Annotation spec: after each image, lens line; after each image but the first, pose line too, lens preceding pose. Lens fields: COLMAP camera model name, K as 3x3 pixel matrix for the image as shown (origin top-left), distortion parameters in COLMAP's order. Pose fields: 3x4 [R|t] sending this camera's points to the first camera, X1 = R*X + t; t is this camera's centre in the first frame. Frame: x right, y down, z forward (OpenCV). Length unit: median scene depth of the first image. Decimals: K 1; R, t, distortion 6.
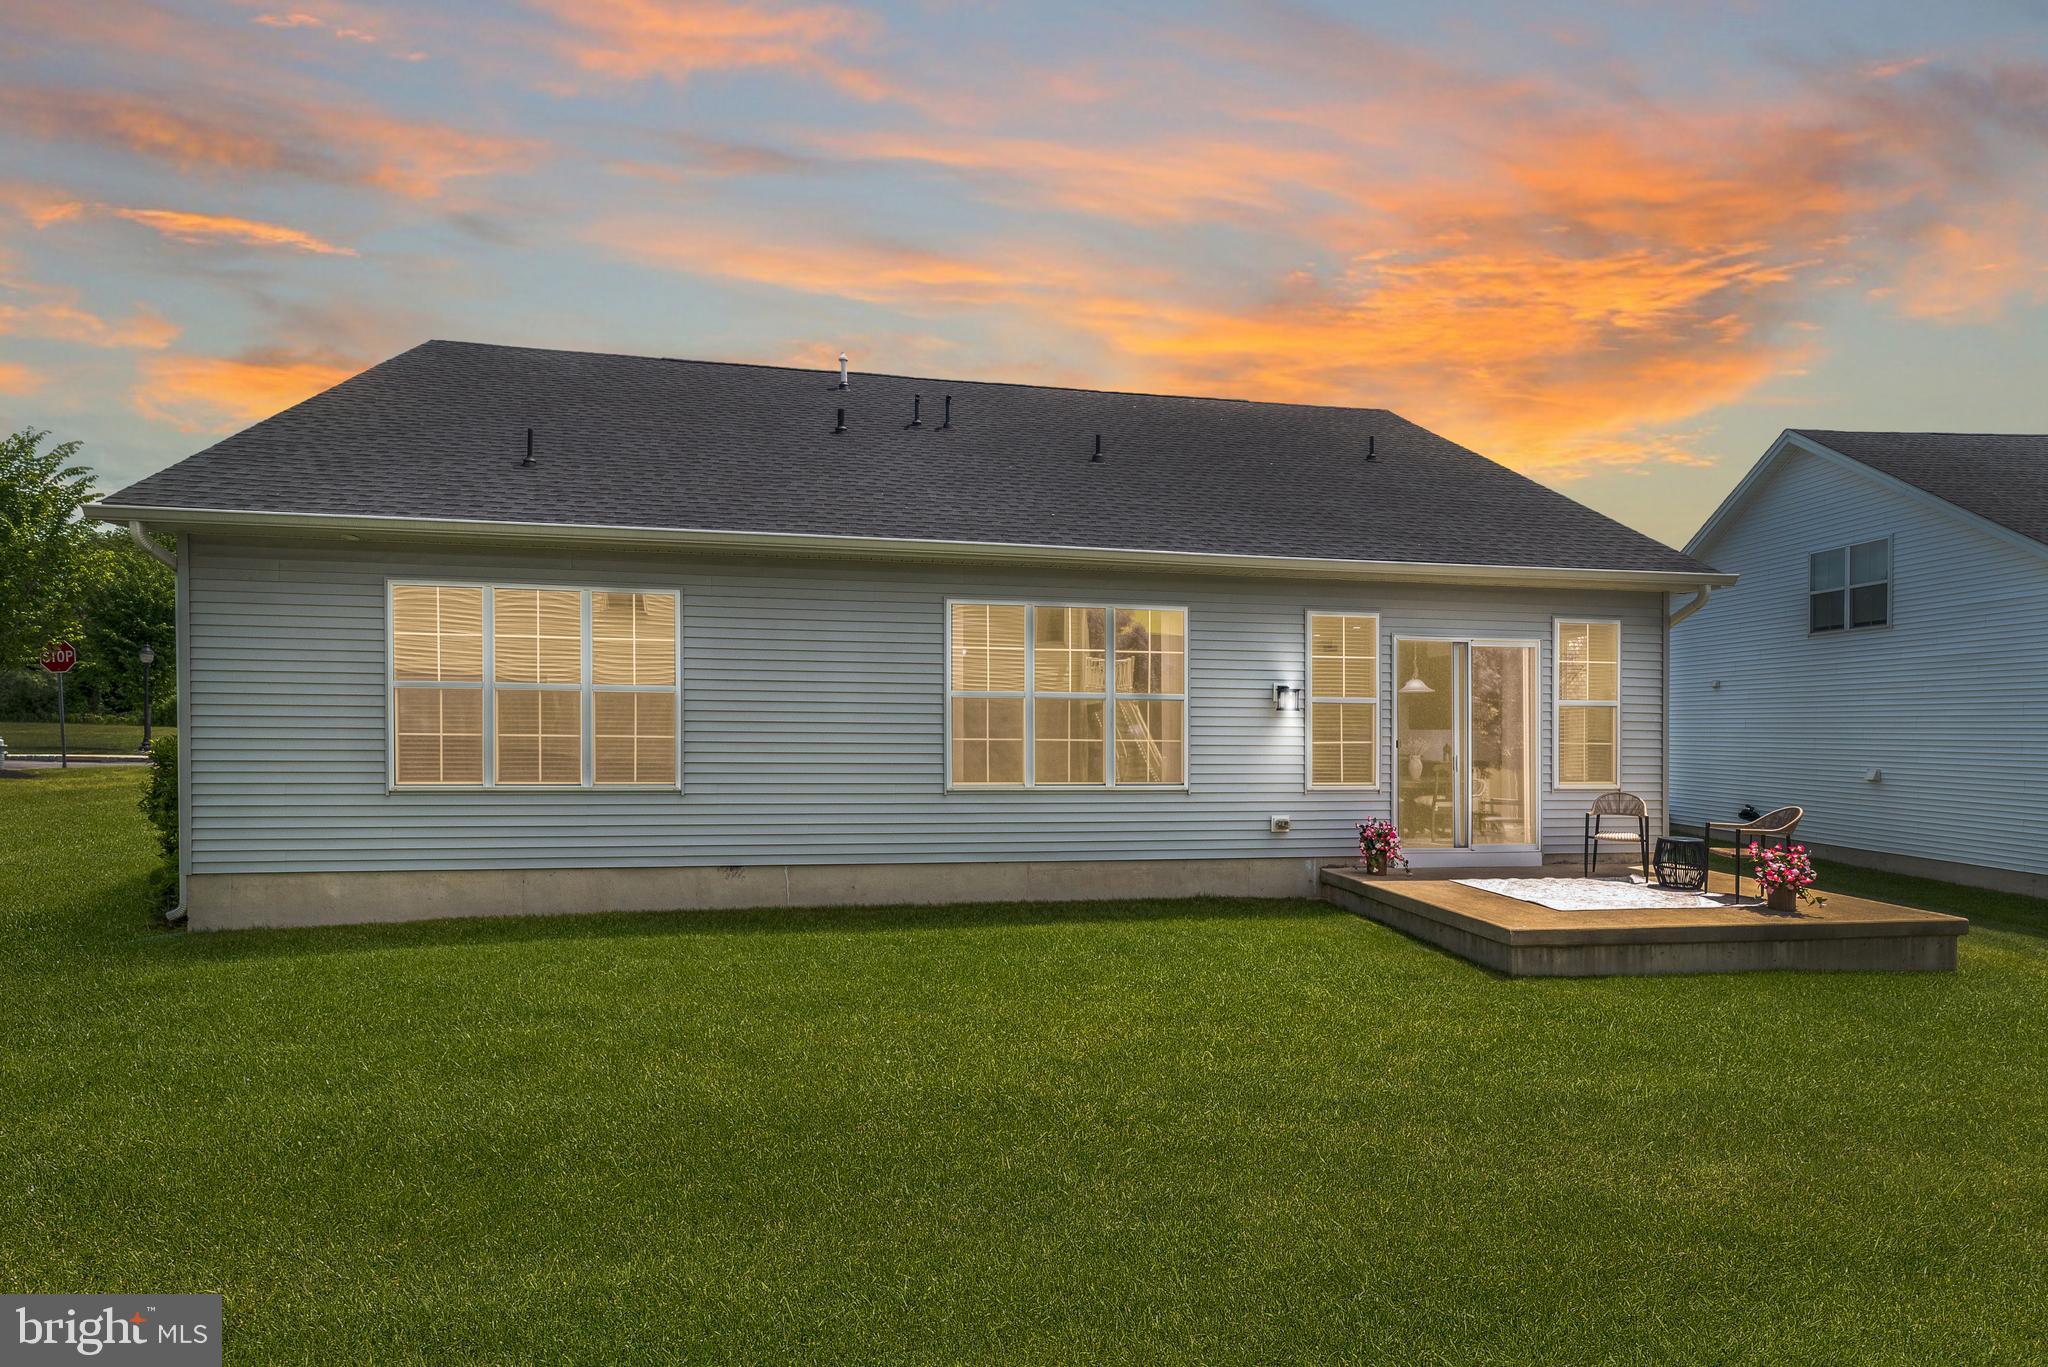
lens RADIAL K [[1094.4, 0, 992.8], [0, 1094.4, 683.7], [0, 0, 1]] dist [0.016973, 0.000609]
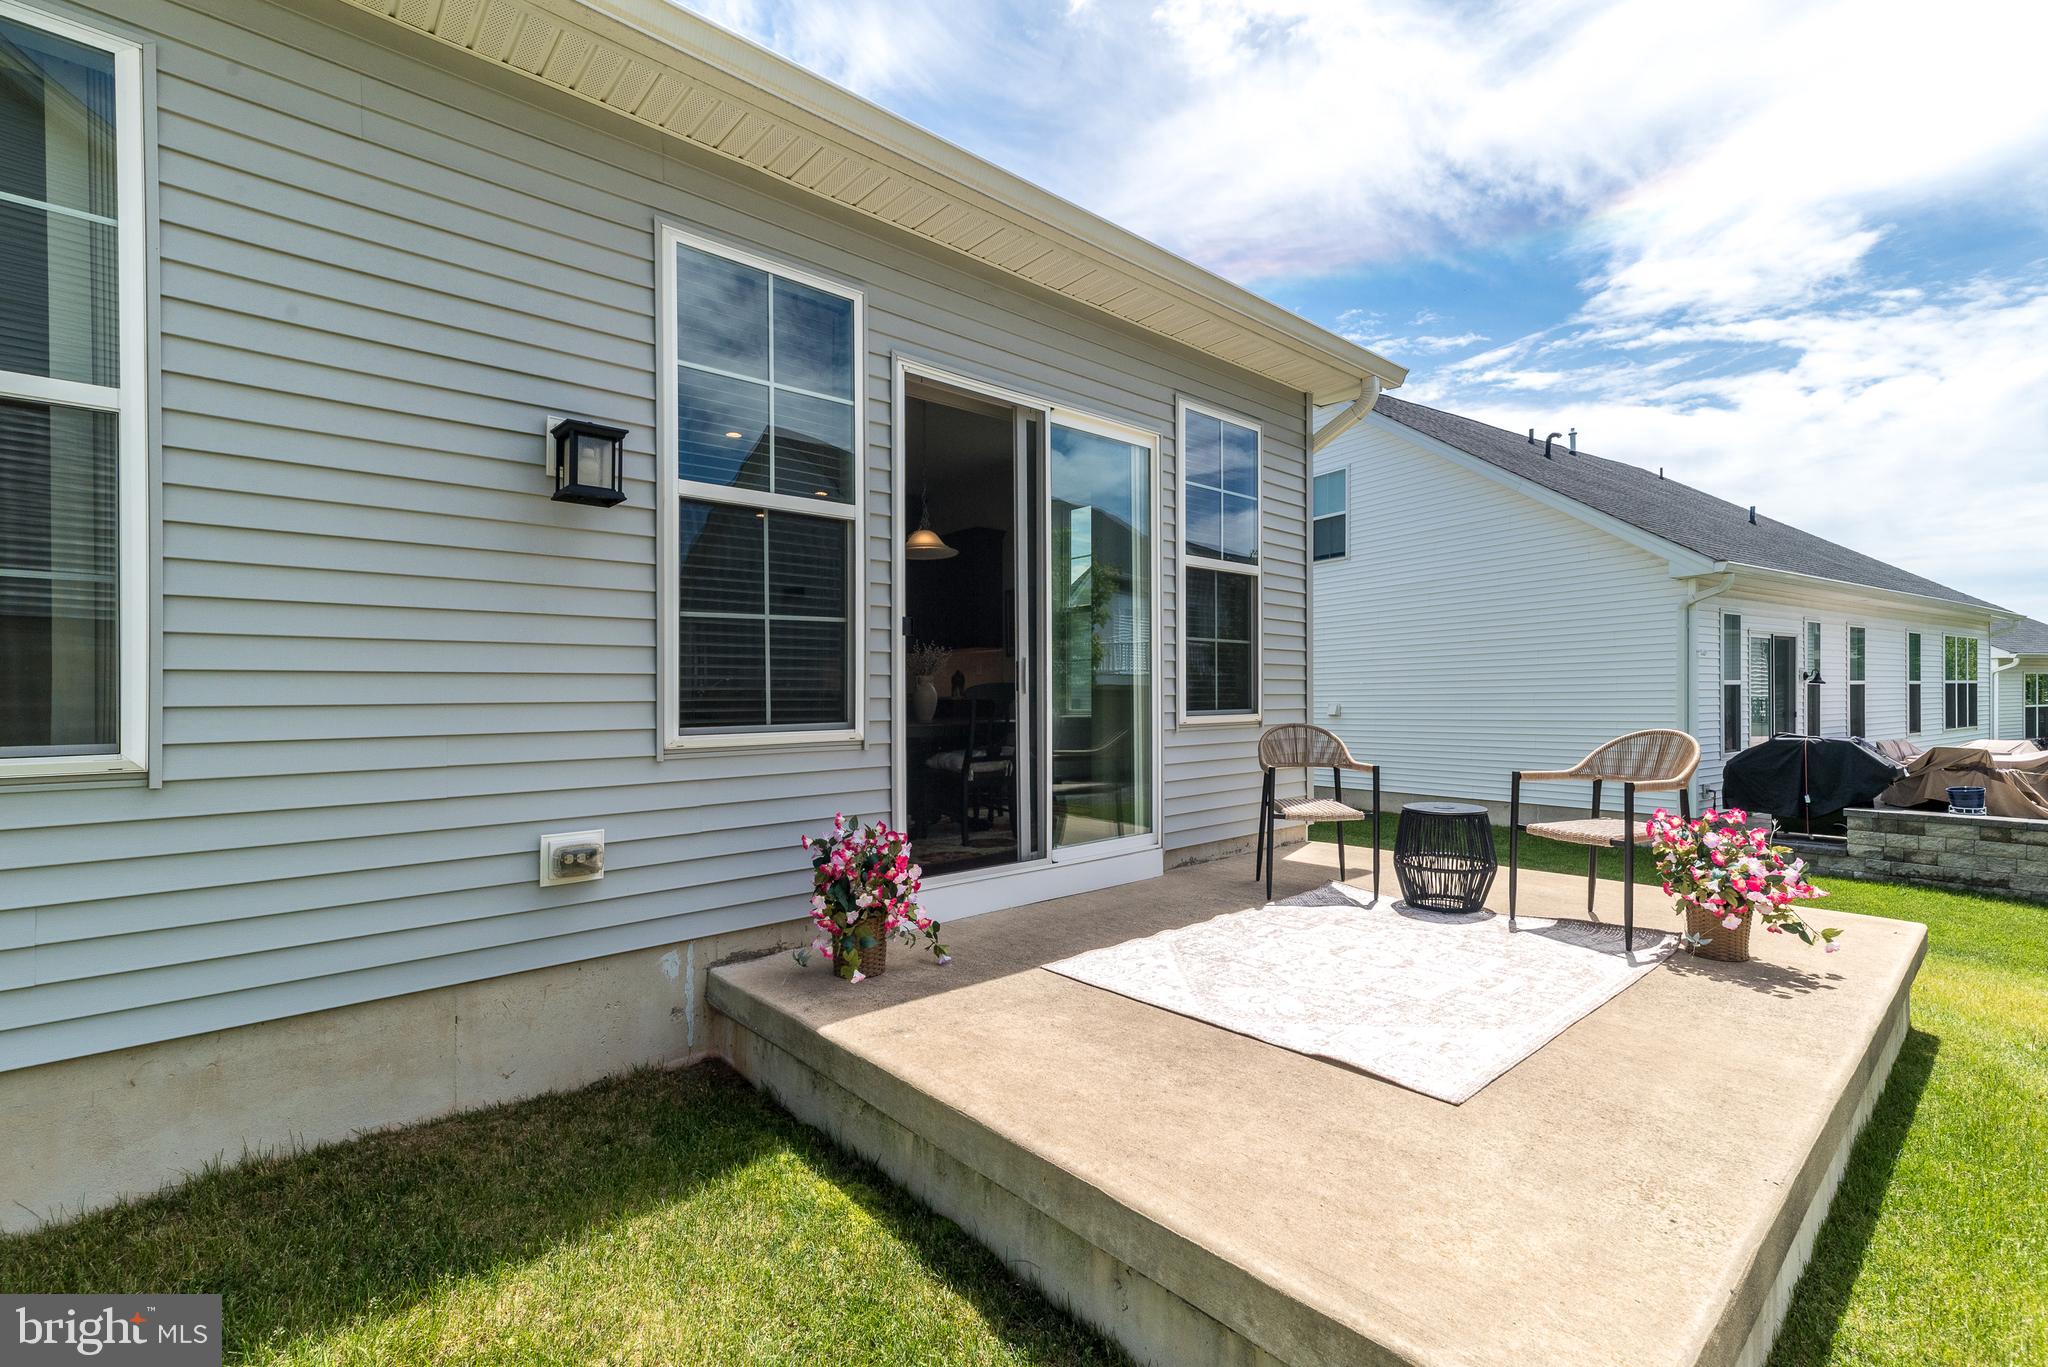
lens RADIAL K [[898.7, 0, 1025.6], [0, 898.7, 671.8], [0, 0, 1]] dist [0.001440, 0.000568]
pose [[0.862099, -0.006081, 0.506703, 0.255017], [0.008128, 0.999965, -0.001828, 0.078097], [-0.506674, 0.005694, 0.862119, 0.738310]]
